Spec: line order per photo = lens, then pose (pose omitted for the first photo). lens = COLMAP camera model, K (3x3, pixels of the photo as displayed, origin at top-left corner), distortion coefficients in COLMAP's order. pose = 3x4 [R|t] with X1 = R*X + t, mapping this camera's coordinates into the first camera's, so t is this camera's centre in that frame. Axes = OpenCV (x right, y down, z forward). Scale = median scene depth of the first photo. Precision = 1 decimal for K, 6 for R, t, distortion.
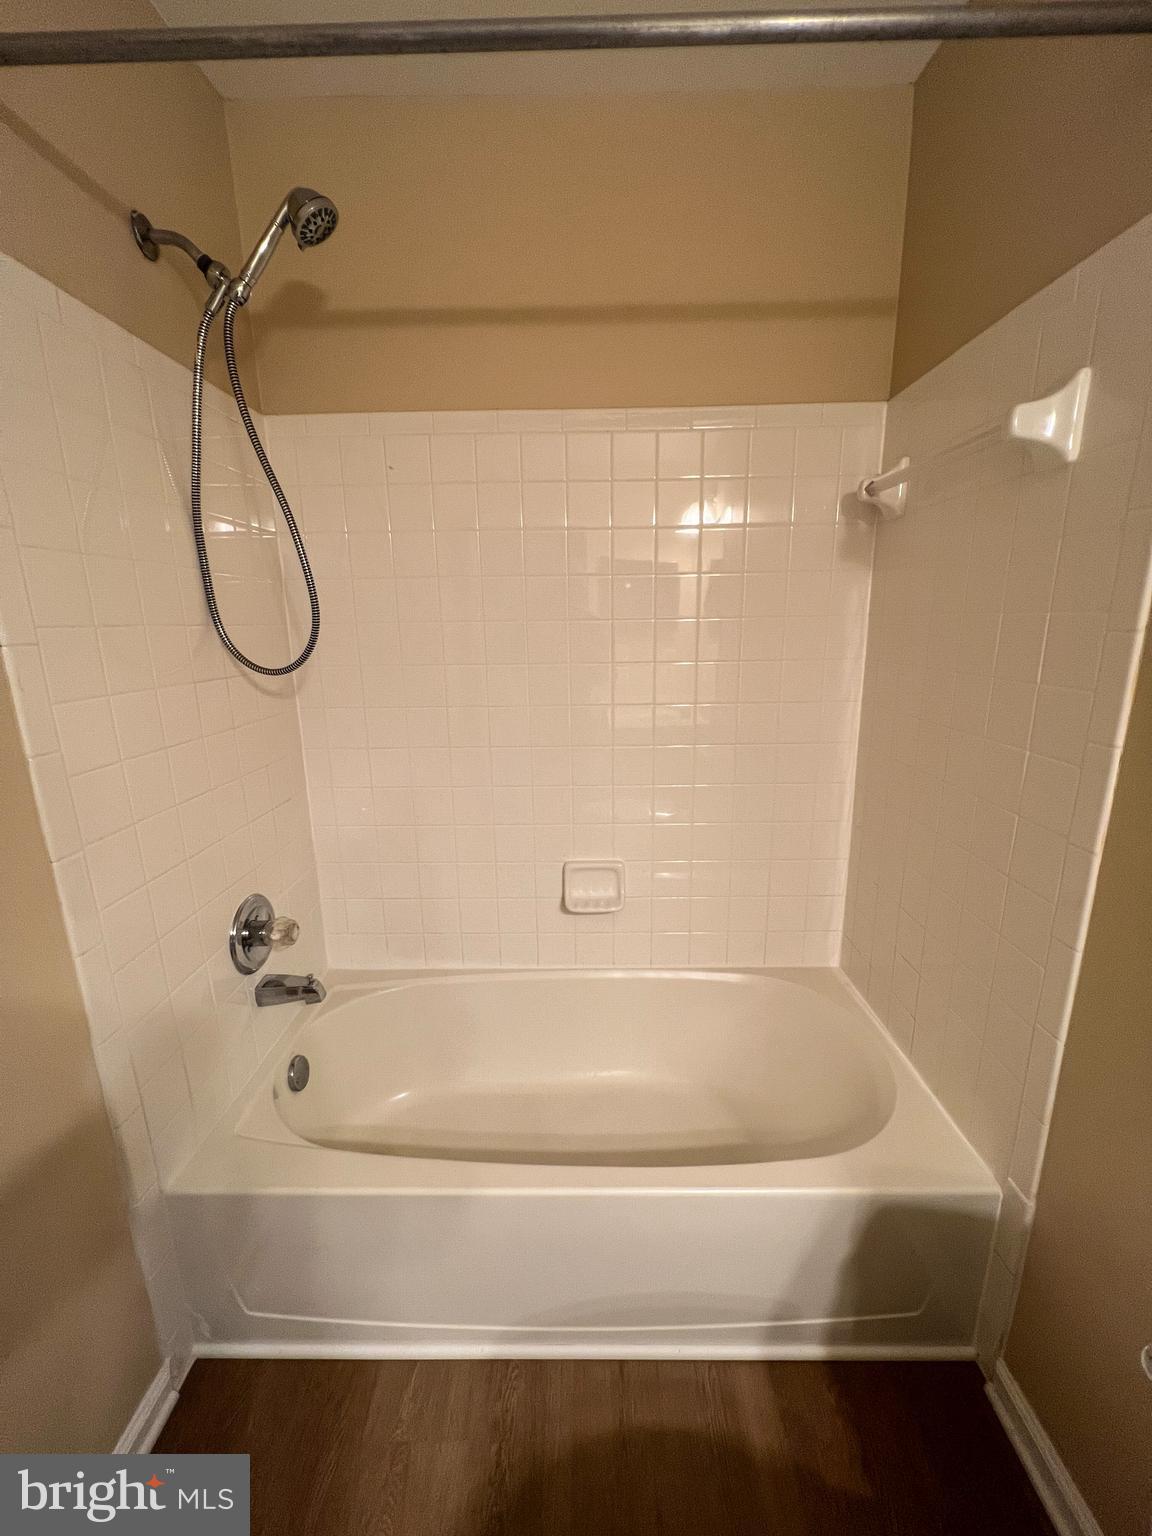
lens RADIAL K [[610.3, 0, 581.4], [0, 610.3, 766.7], [0, 0, 1]] dist [-0.001077, -0.000221]
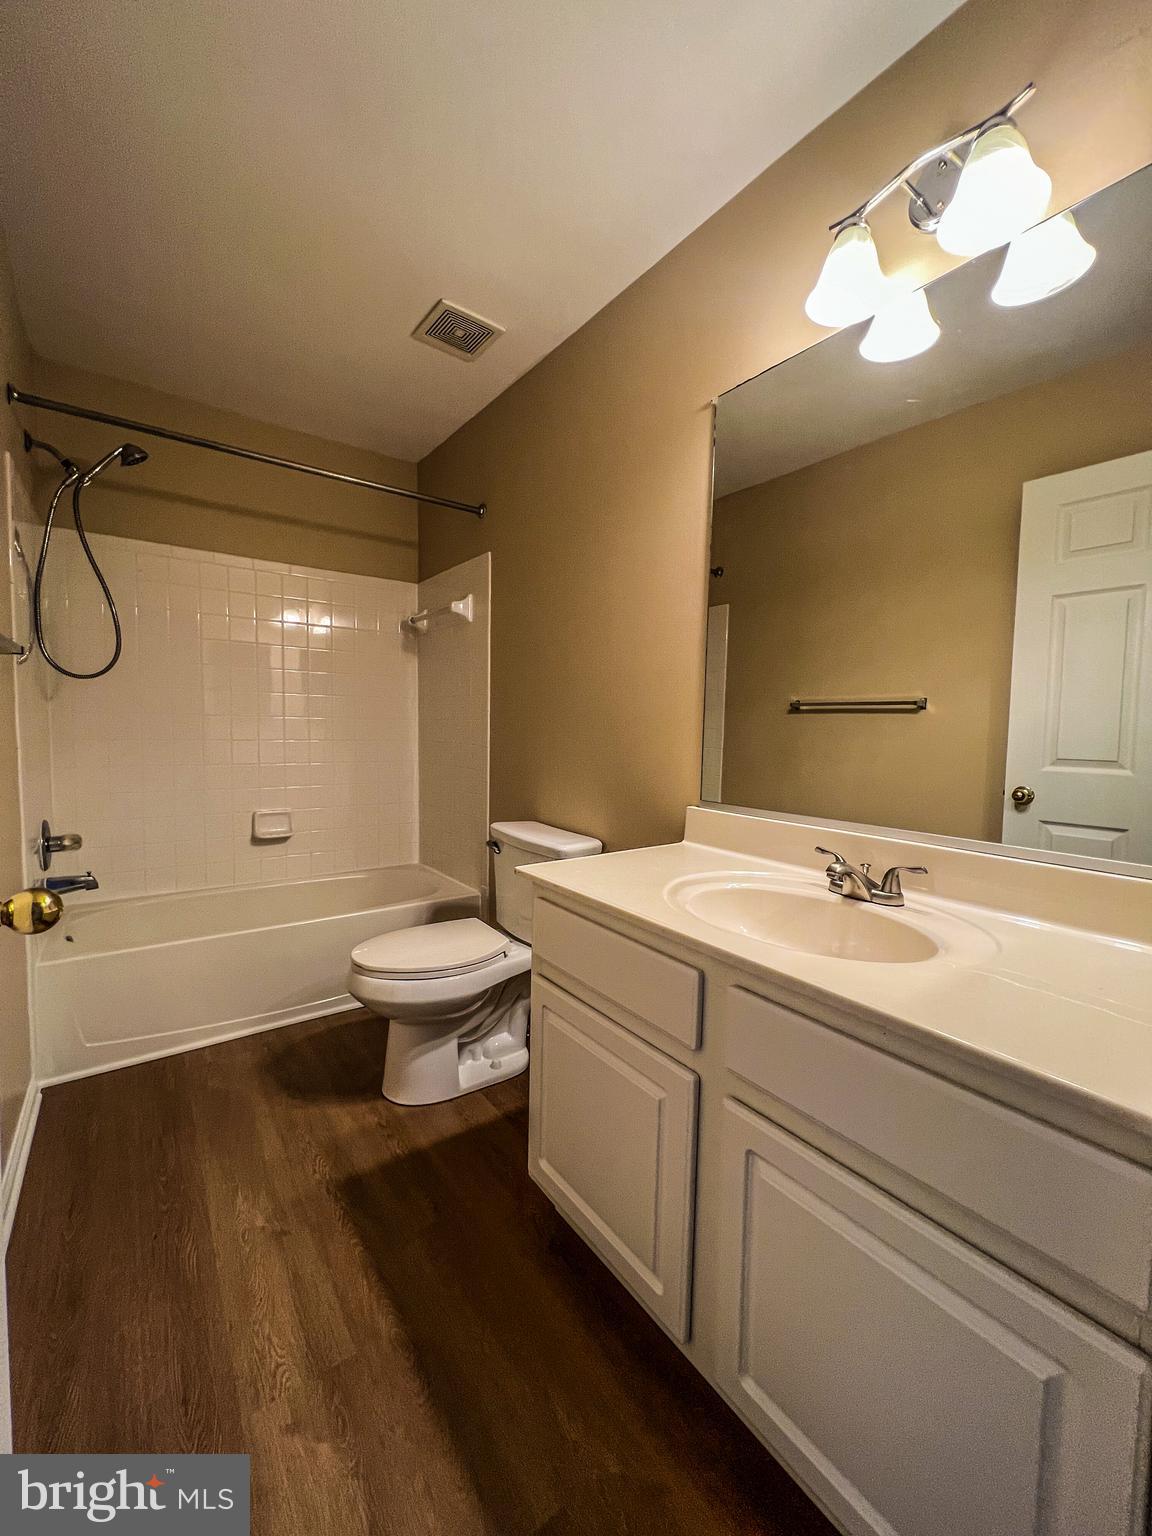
lens RADIAL K [[615.0, 0, 578.6], [0, 615.0, 766.7], [0, 0, 1]] dist [-0.000433, 0.000076]
pose [[0.799712, -0.010491, 0.600293, -0.405564], [0.111164, 0.985147, -0.130876, 0.444083], [-0.590003, 0.171394, 0.789000, -1.065890]]
